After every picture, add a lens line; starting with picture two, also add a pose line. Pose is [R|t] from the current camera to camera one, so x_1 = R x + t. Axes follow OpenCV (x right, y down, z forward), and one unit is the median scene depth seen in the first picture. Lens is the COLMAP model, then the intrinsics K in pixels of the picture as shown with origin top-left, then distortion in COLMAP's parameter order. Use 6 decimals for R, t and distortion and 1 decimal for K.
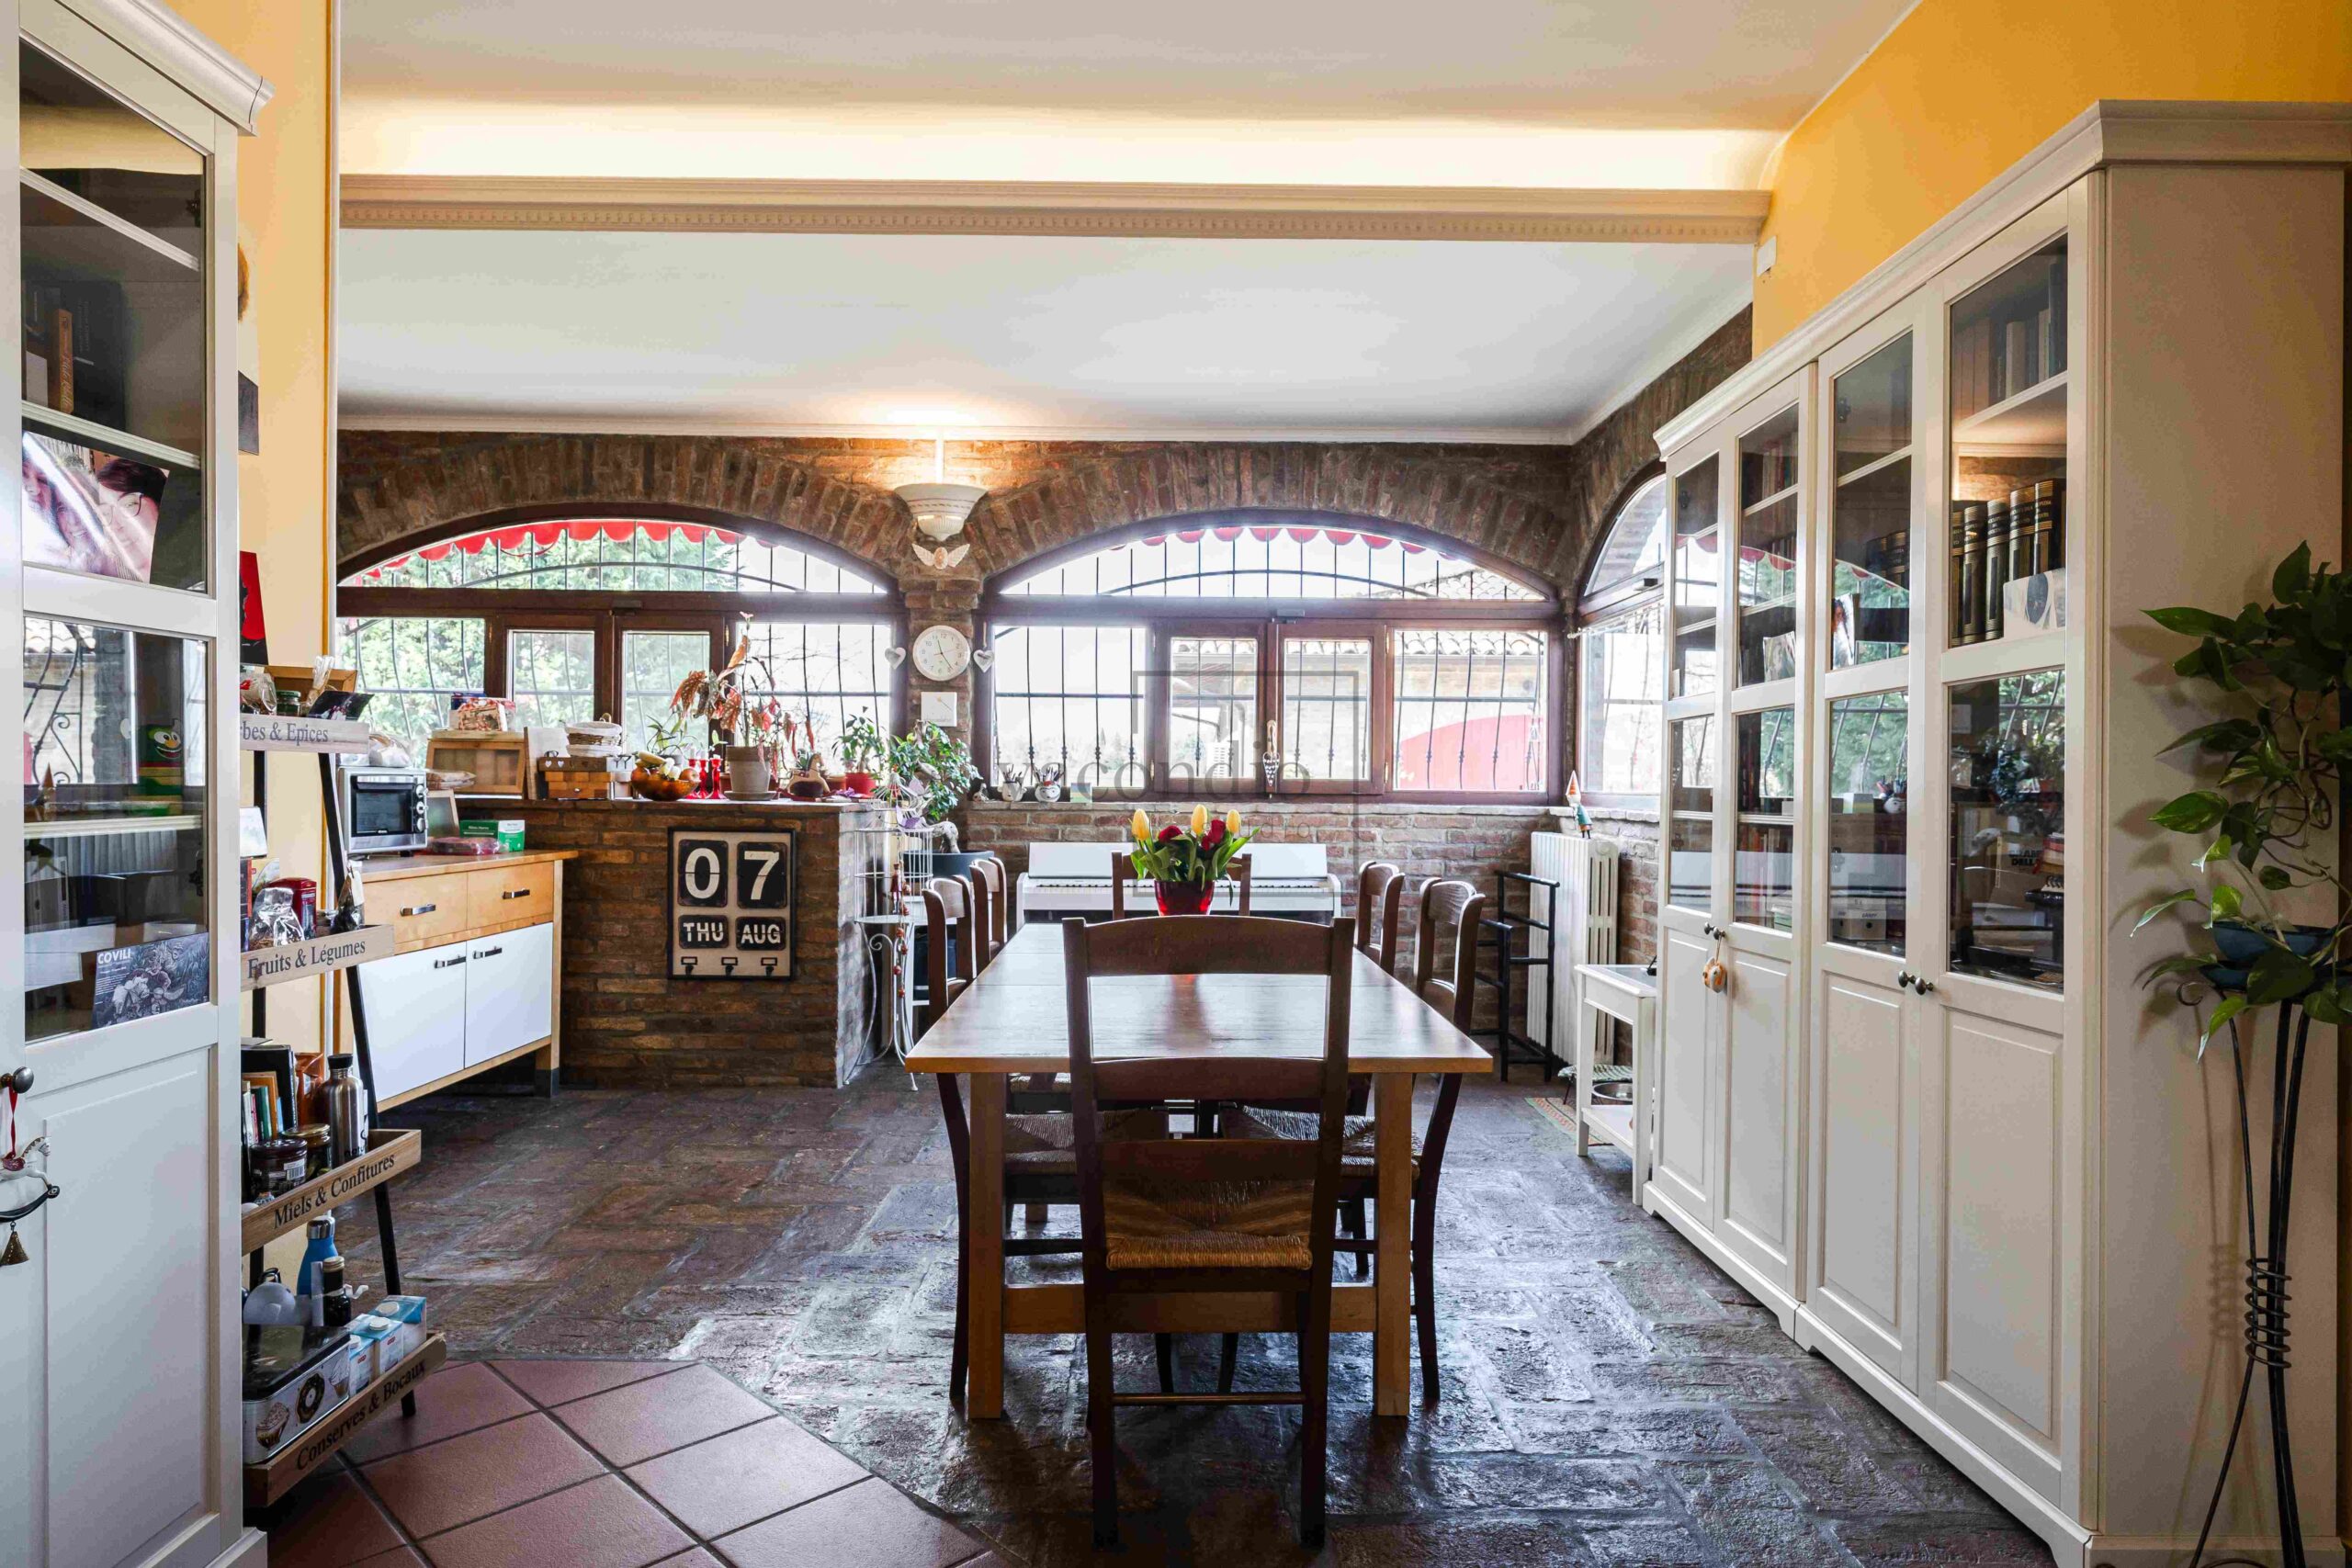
lens RADIAL K [[1413.7, 0, 1182.5], [0, 1413.7, 791.9], [0, 0, 1]] dist [0.000903, 0.000648]
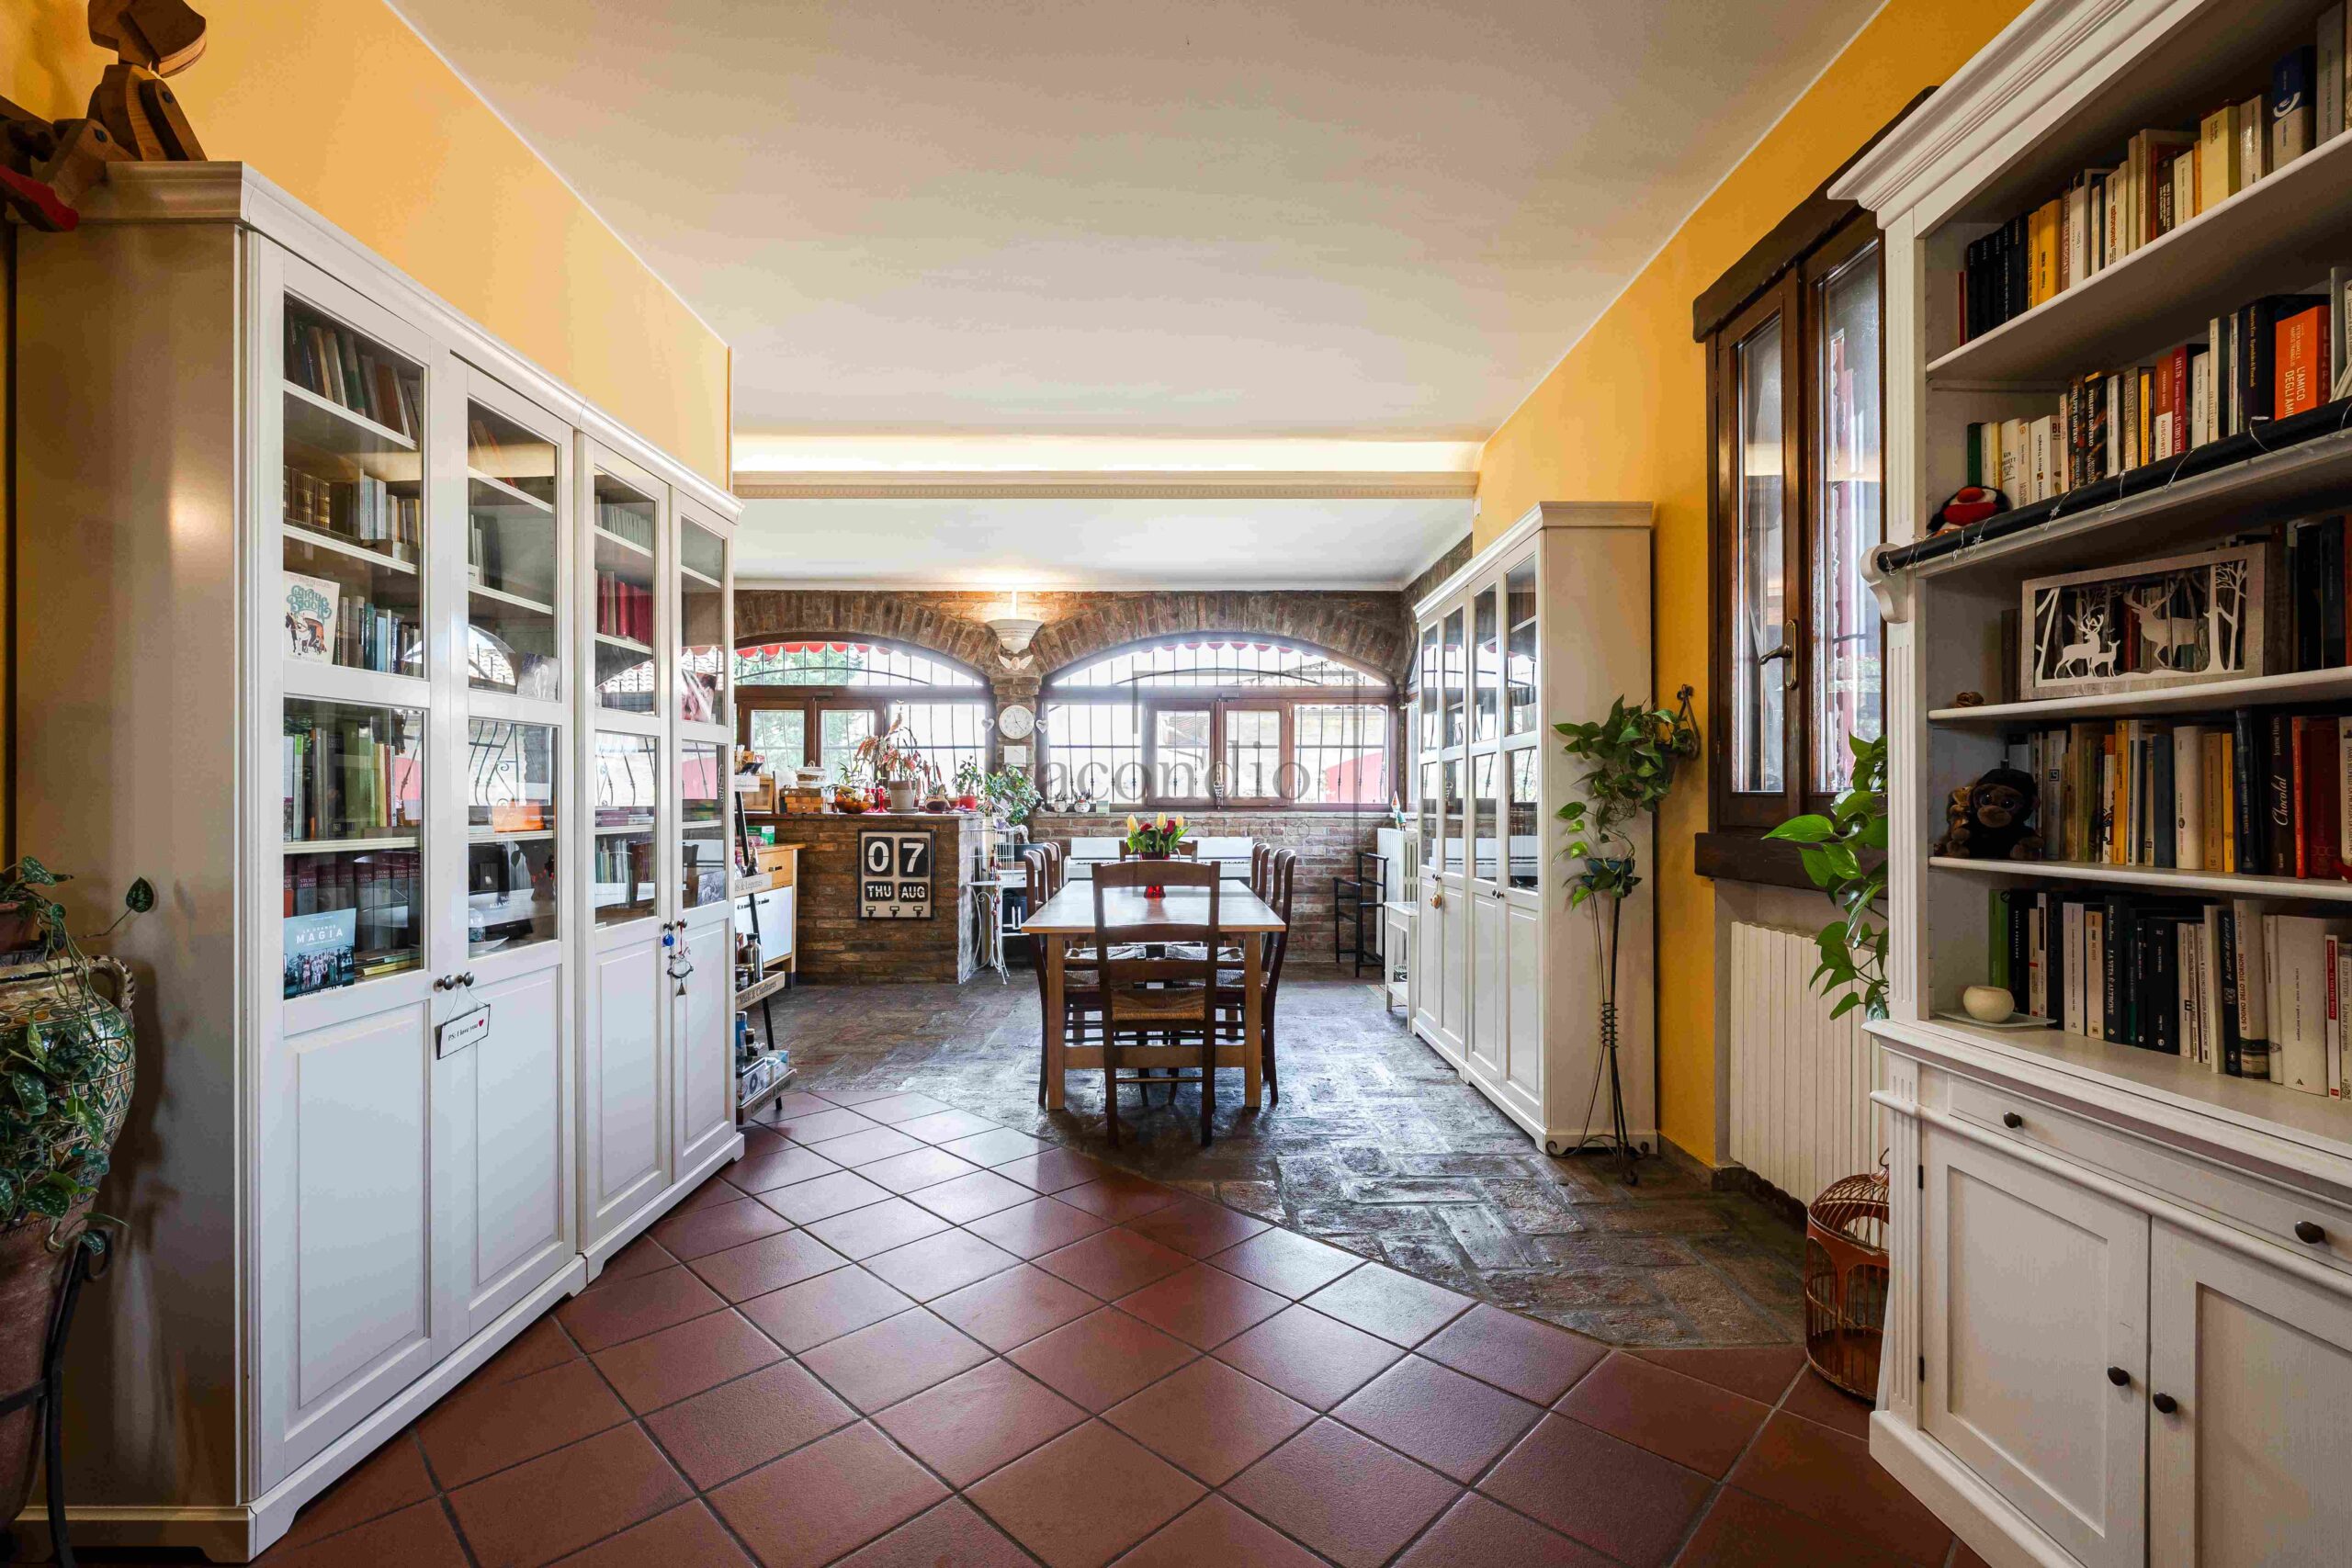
lens RADIAL K [[1043.2, 0, 1169.8], [0, 1043.2, 794.3], [0, 0, 1]] dist [-0.003481, 0.001996]
pose [[0.999913, -0.009163, -0.009510, 0.020766], [0.009058, 0.999898, -0.011012, 0.000125], [0.009610, 0.010925, 0.999894, -0.242221]]
